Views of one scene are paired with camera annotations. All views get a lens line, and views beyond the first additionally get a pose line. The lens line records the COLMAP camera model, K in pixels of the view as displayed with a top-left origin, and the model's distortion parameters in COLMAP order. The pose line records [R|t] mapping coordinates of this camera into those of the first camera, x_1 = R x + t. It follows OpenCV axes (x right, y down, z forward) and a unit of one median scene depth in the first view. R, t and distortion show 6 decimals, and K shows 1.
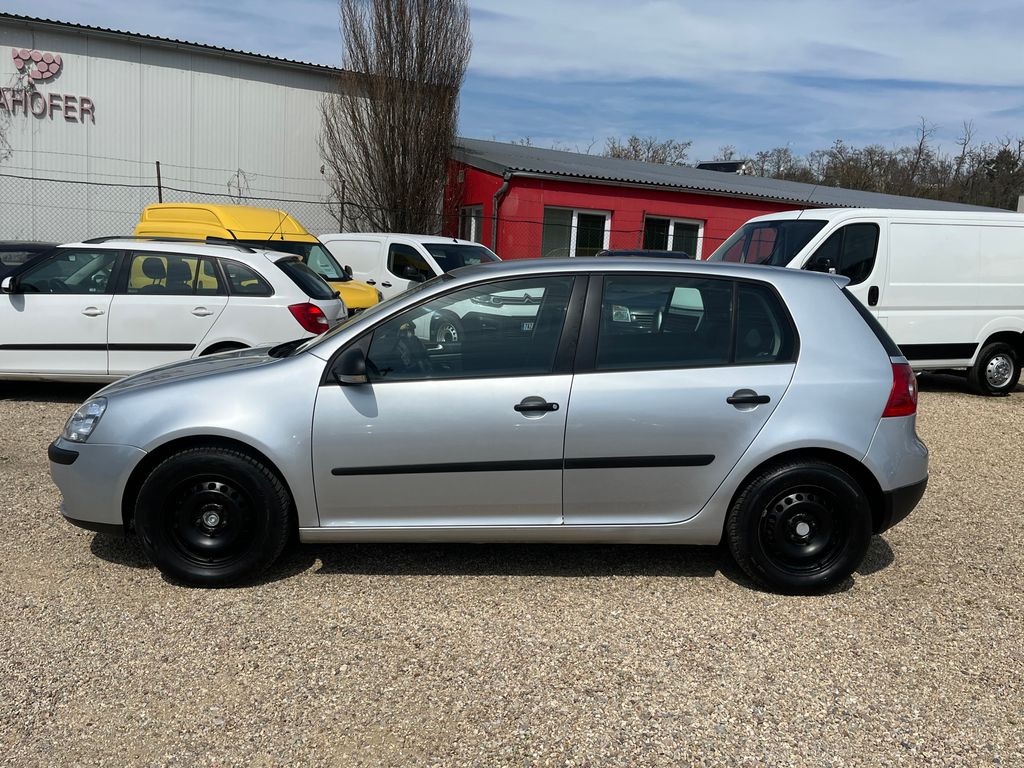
lens RADIAL K [[861.9, 0, 528.0], [0, 861.9, 379.0], [0, 0, 1]] dist [0.053977, -0.063752]
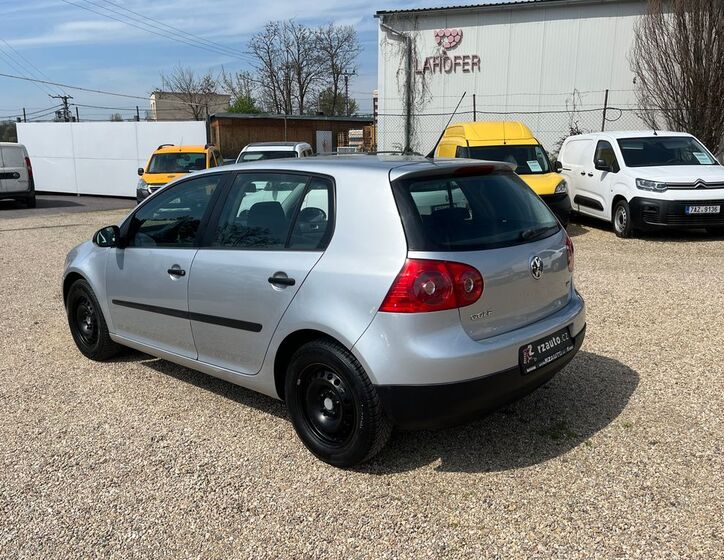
lens RADIAL K [[624.6, 0, 374.7], [0, 624.6, 282.1], [0, 0, 1]] dist [0.069338, -0.074717]
pose [[0.700772, 0.093403, -0.707244, 0.188797], [-0.051133, 0.995418, 0.080797, -0.009656], [0.711550, -0.020457, 0.702337, 0.103914]]
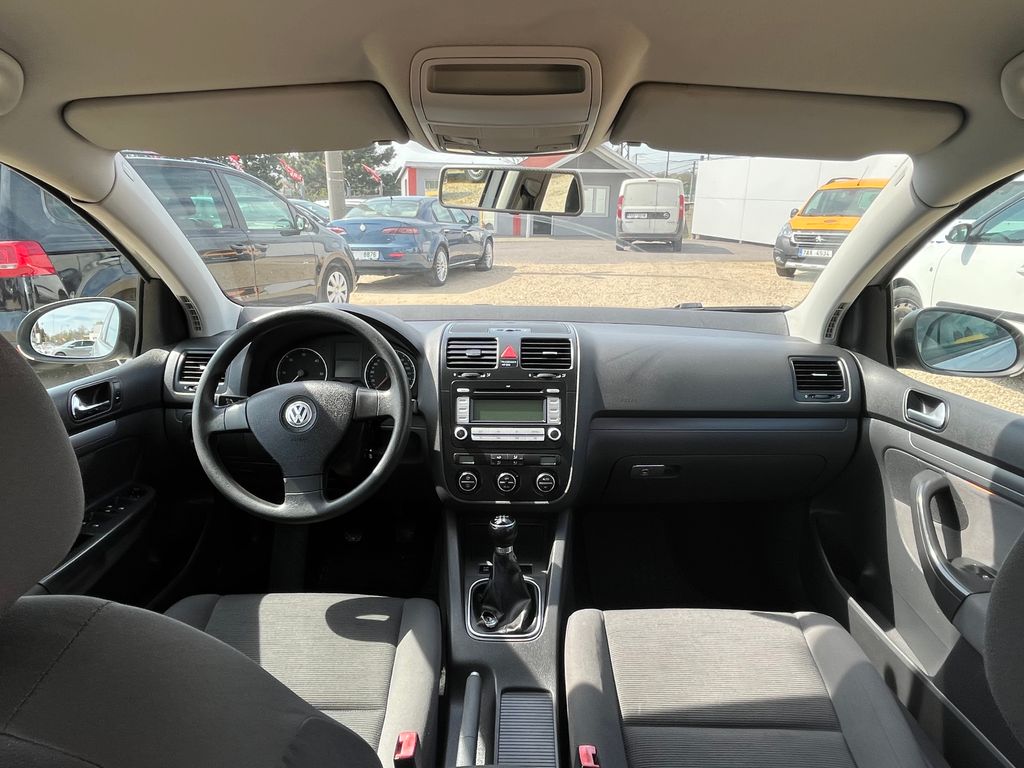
lens RADIAL K [[624.5, 0, 504.0], [0, 624.5, 377.6], [0, 0, 1]] dist [-0.003141, -0.000975]
pose [[-0.082456, 0.226355, -0.970548, 0.027832], [-0.140956, 0.961426, 0.236203, -0.021027], [0.986576, 0.156281, -0.047369, 0.245065]]
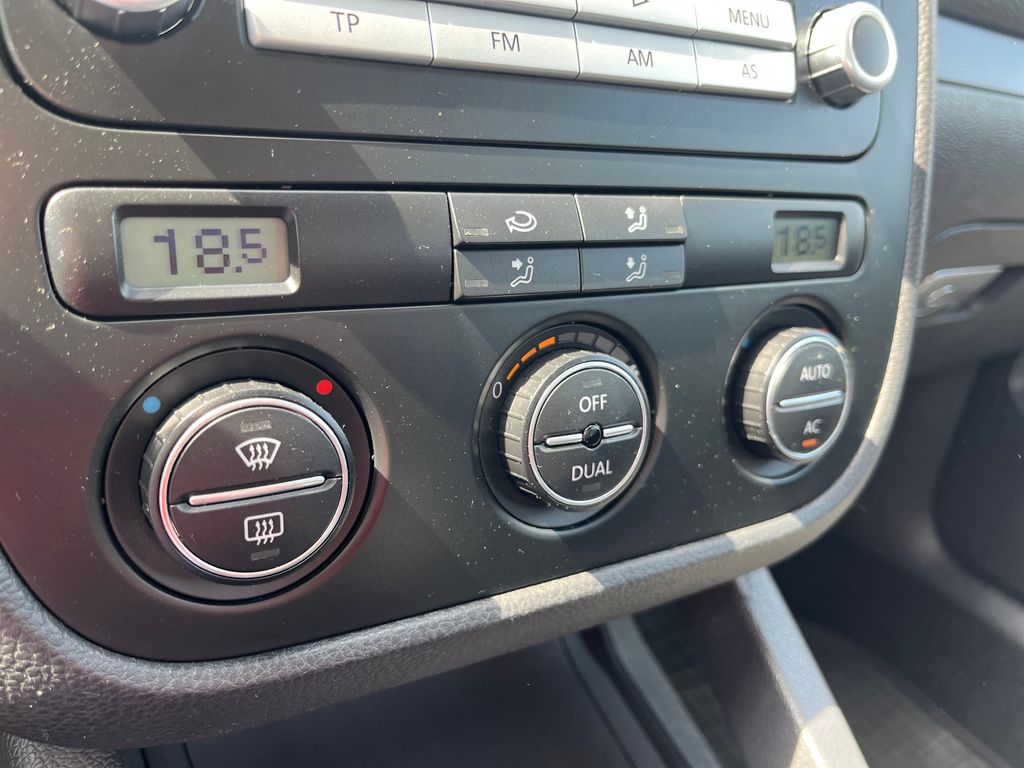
lens RADIAL K [[794.8, 0, 509.4], [0, 794.8, 382.1], [0, 0, 1]] dist [0.006210, -0.008419]
pose [[0.445660, 0.385977, -0.807719, -0.023752], [-0.229115, 0.921402, 0.313887, 0.000559], [0.865386, 0.045174, 0.499065, 0.238340]]
